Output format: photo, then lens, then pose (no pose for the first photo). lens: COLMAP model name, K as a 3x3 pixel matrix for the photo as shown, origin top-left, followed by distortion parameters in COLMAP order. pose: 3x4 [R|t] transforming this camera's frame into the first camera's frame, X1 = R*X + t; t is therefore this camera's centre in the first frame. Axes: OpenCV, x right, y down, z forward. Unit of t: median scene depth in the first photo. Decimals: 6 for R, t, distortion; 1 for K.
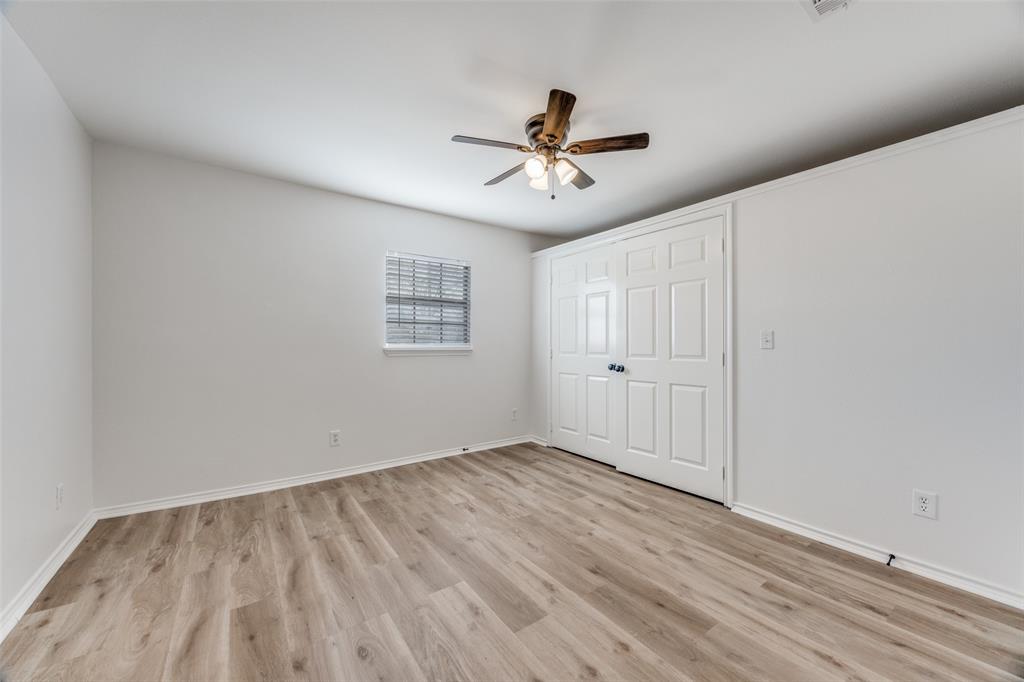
lens RADIAL K [[377.8, 0, 518.7], [0, 377.8, 341.6], [0, 0, 1]] dist [-0.006018, 0.000477]
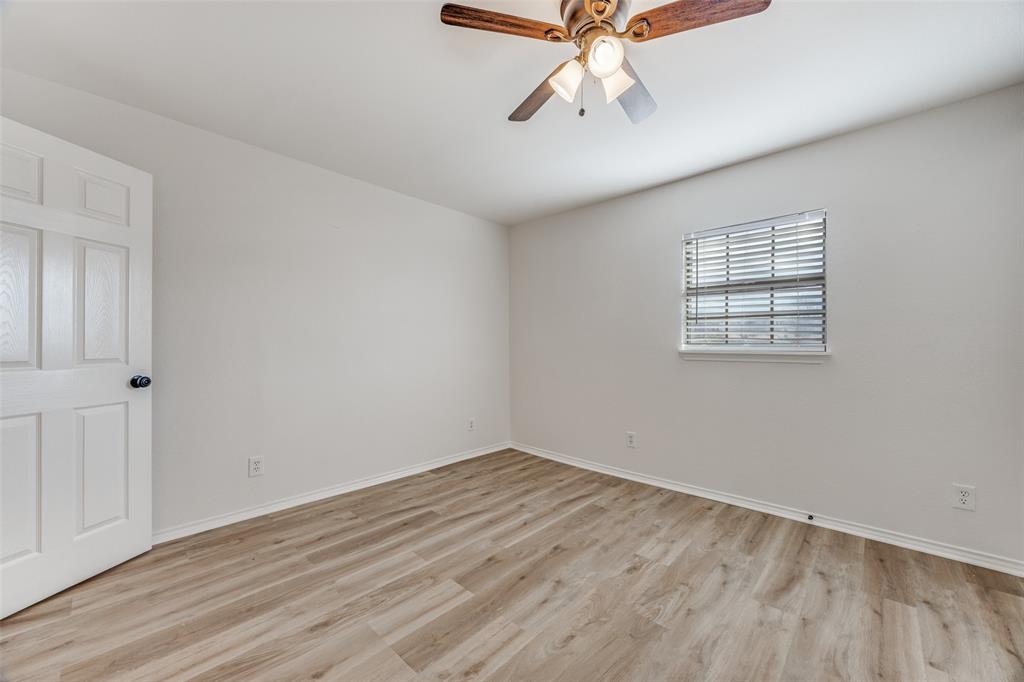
lens RADIAL K [[386.5, 0, 518.6], [0, 386.5, 341.6], [0, 0, 1]] dist [-0.006587, 0.000041]
pose [[0.205187, -0.008602, -0.978685, 0.553098], [0.005978, 0.999954, -0.007535, 0.003075], [0.978704, -0.004304, 0.205229, 0.605842]]
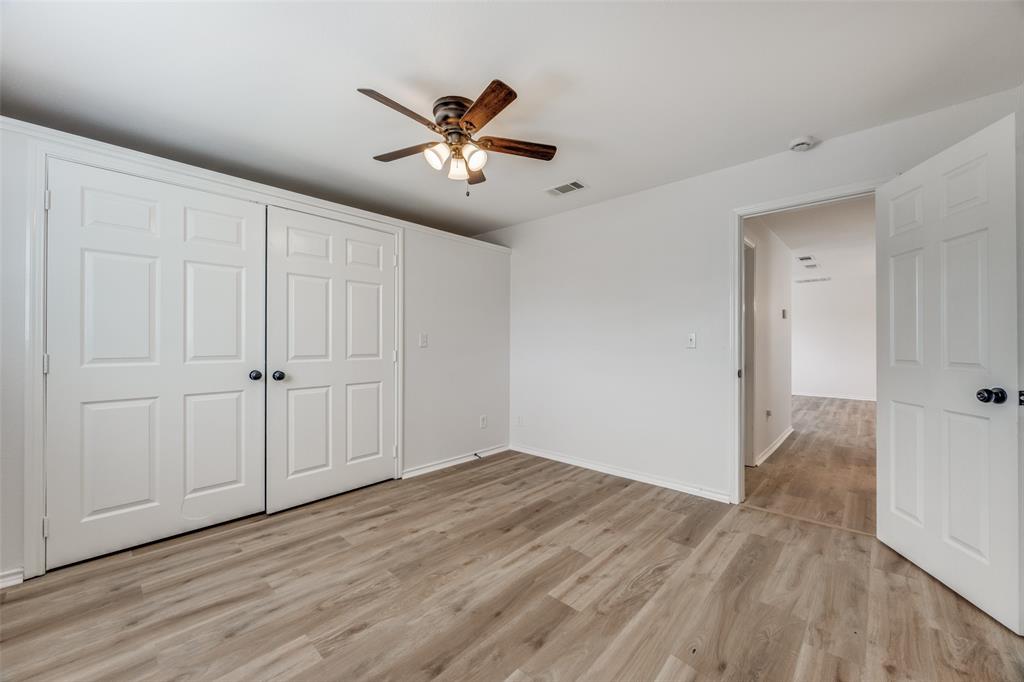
lens RADIAL K [[397.9, 0, 510.9], [0, 397.9, 342.9], [0, 0, 1]] dist [-0.004967, 0.001295]
pose [[-0.174076, -0.002714, 0.984728, -0.742239], [-0.008594, 0.999962, 0.001236, -0.000405], [-0.984695, -0.008248, -0.174093, 0.844628]]
